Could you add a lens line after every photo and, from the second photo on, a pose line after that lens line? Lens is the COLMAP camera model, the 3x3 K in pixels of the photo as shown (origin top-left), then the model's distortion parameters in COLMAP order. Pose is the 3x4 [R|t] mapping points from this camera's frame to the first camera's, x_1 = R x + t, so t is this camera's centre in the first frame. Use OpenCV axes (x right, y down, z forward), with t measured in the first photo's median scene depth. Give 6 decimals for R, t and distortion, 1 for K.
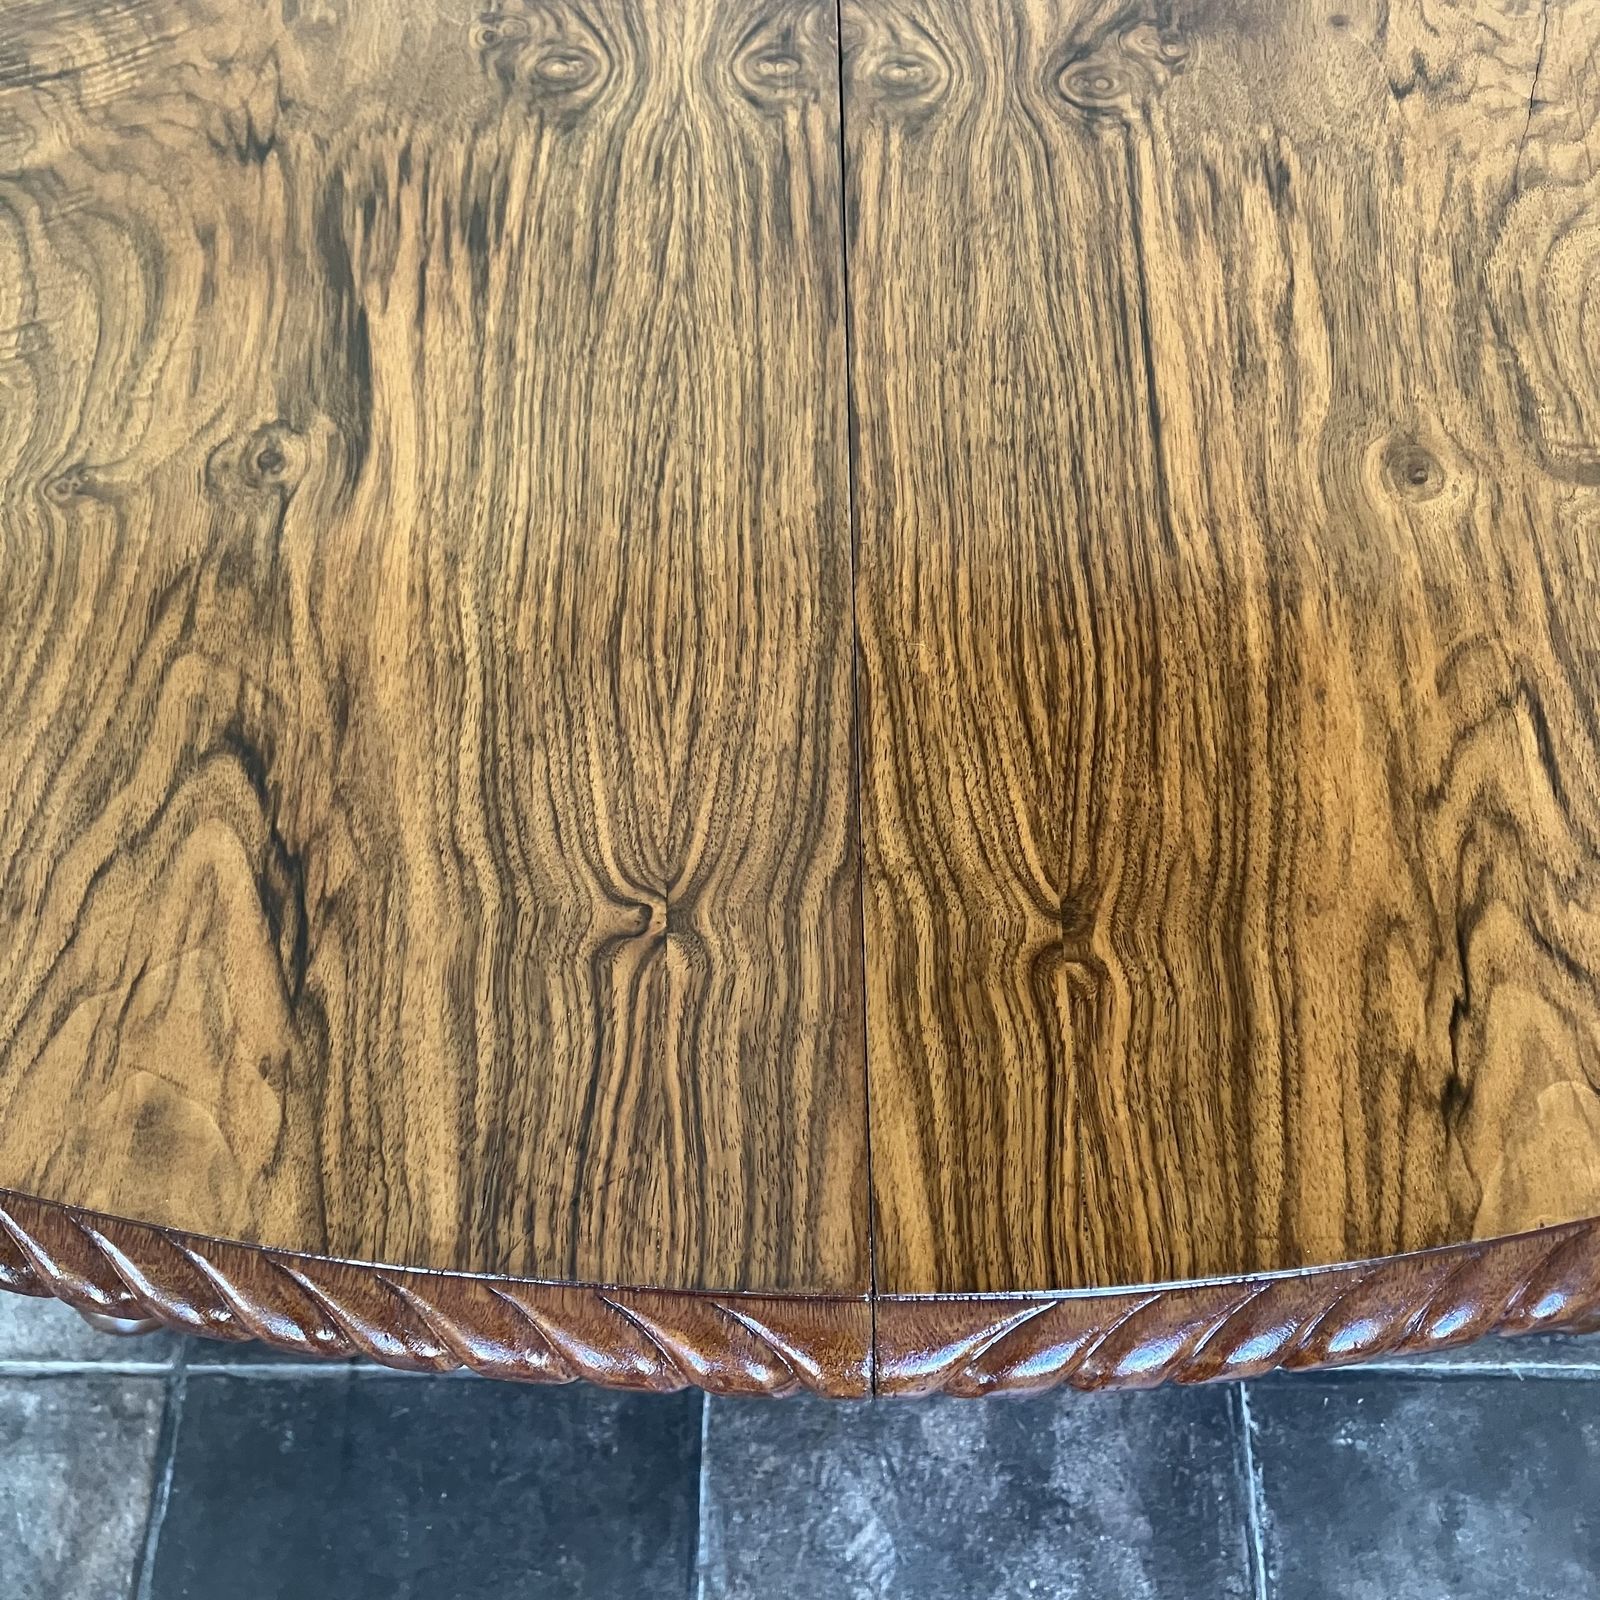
lens RADIAL K [[1747.5, 0, 784.7], [0, 1747.5, 809.0], [0, 0, 1]] dist [0.012774, 0.000000]
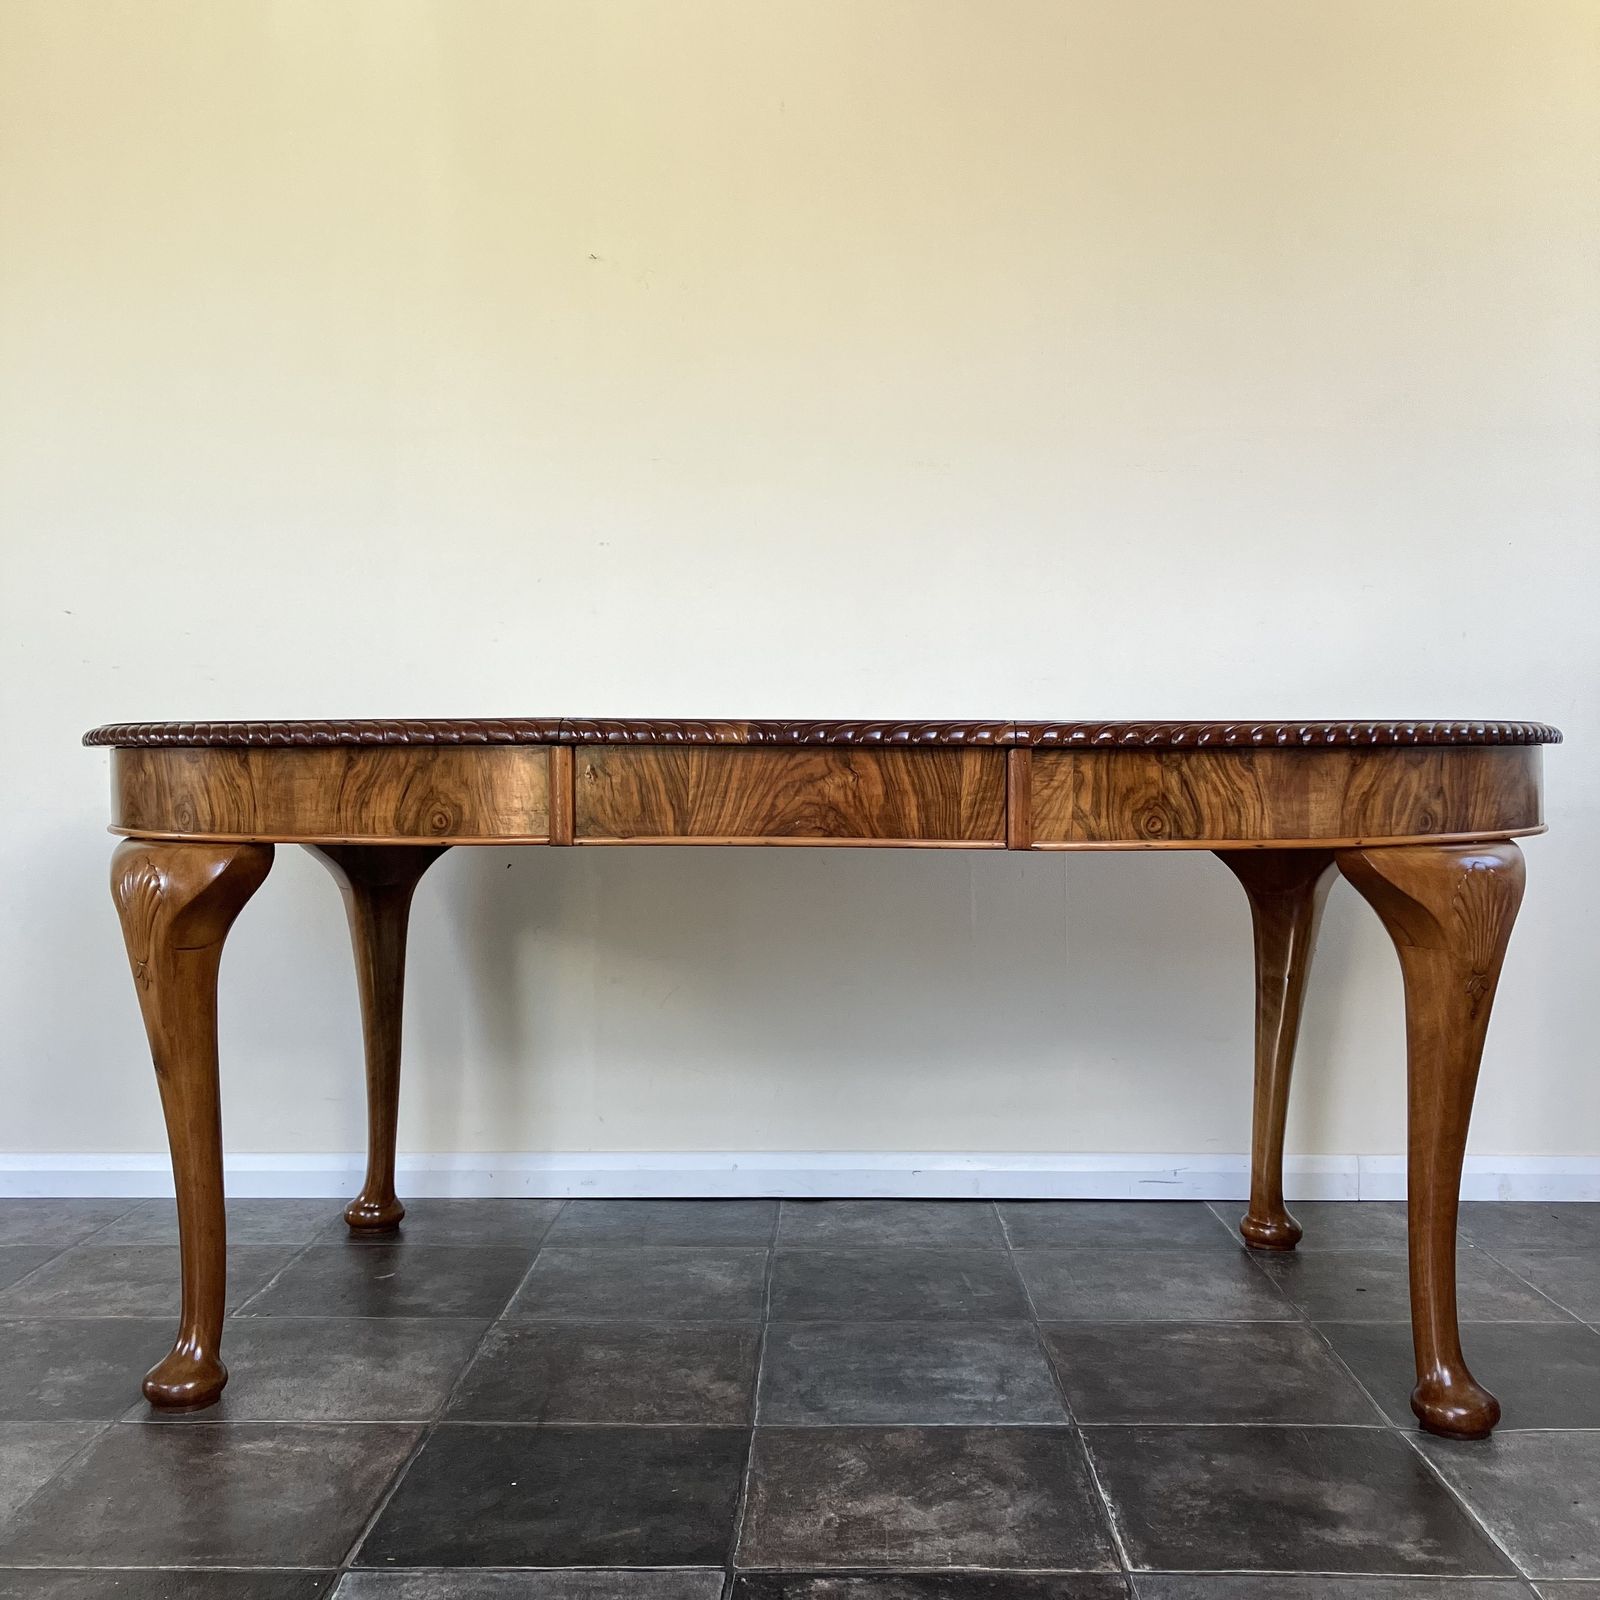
lens RADIAL K [[1683.6, 0, 810.3], [0, 1683.6, 853.8], [0, 0, 1]] dist [0.032472, 0.000000]
pose [[0.999883, 0.011377, -0.010180, 0.099713], [-0.014380, 0.477854, -0.878321, 8.040861], [-0.005128, 0.878366, 0.477962, -1.286476]]
